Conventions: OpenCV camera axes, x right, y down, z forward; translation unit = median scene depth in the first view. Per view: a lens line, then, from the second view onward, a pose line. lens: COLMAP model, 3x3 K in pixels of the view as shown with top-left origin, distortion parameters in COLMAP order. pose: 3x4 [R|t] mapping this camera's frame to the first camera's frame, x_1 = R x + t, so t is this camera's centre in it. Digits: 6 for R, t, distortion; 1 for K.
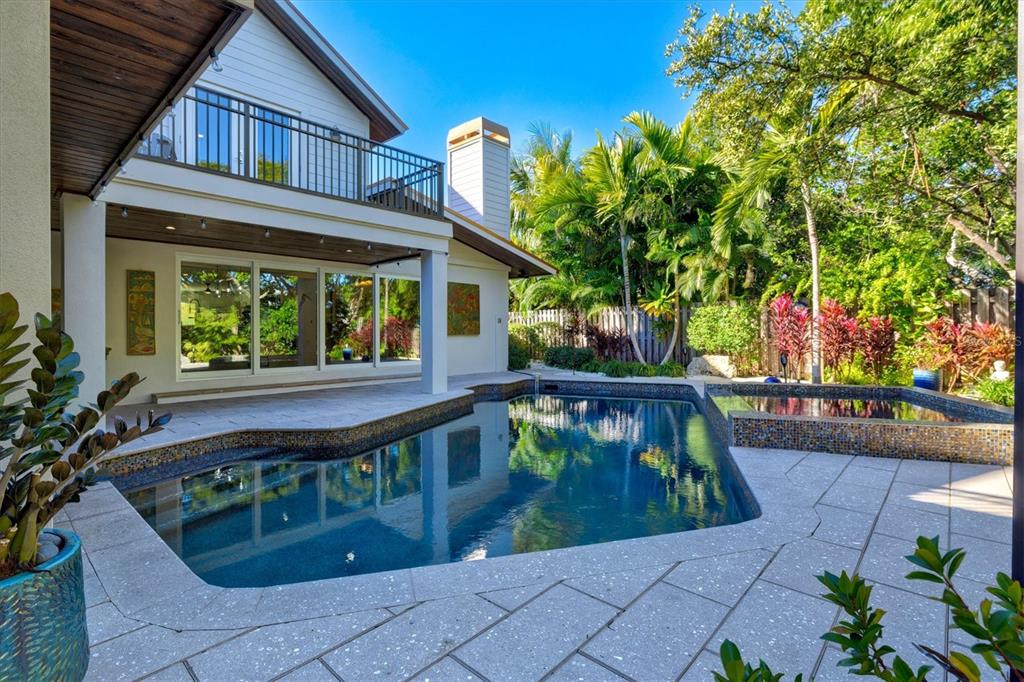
lens RADIAL K [[487.9, 0, 508.4], [0, 487.9, 337.0], [0, 0, 1]] dist [-0.000174, 0.000365]
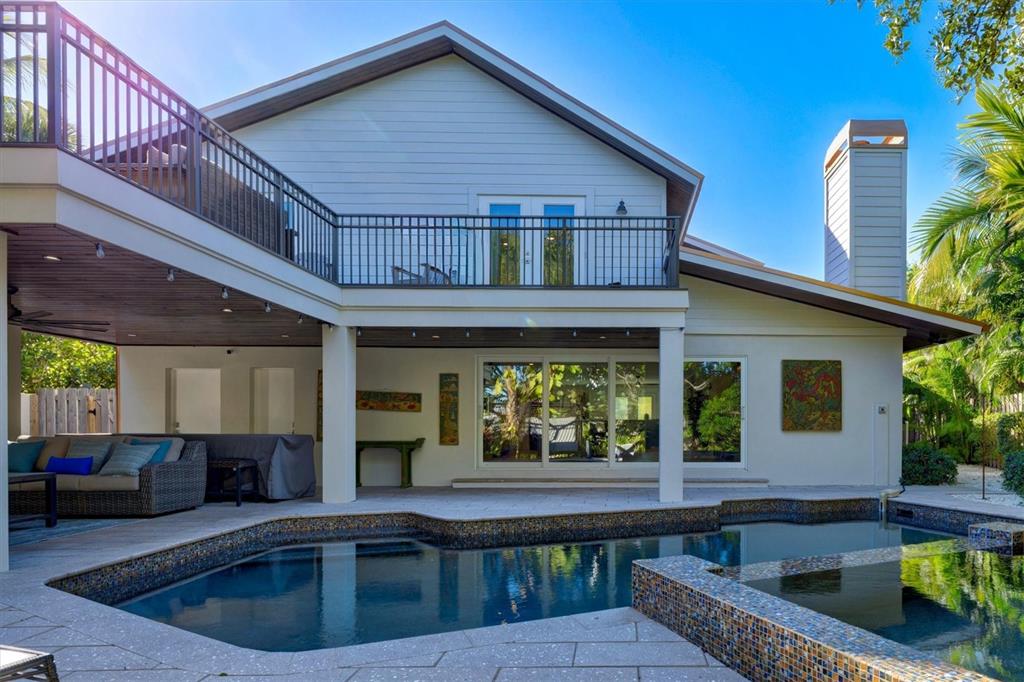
lens RADIAL K [[481.6, 0, 488.4], [0, 481.6, 427.1], [0, 0, 1]] dist [0.067864, -0.000159]
pose [[0.677660, -0.004810, -0.735359, 0.155555], [-0.005961, 0.999910, -0.012033, 0.003293], [0.735351, 0.012538, 0.677570, 0.151345]]
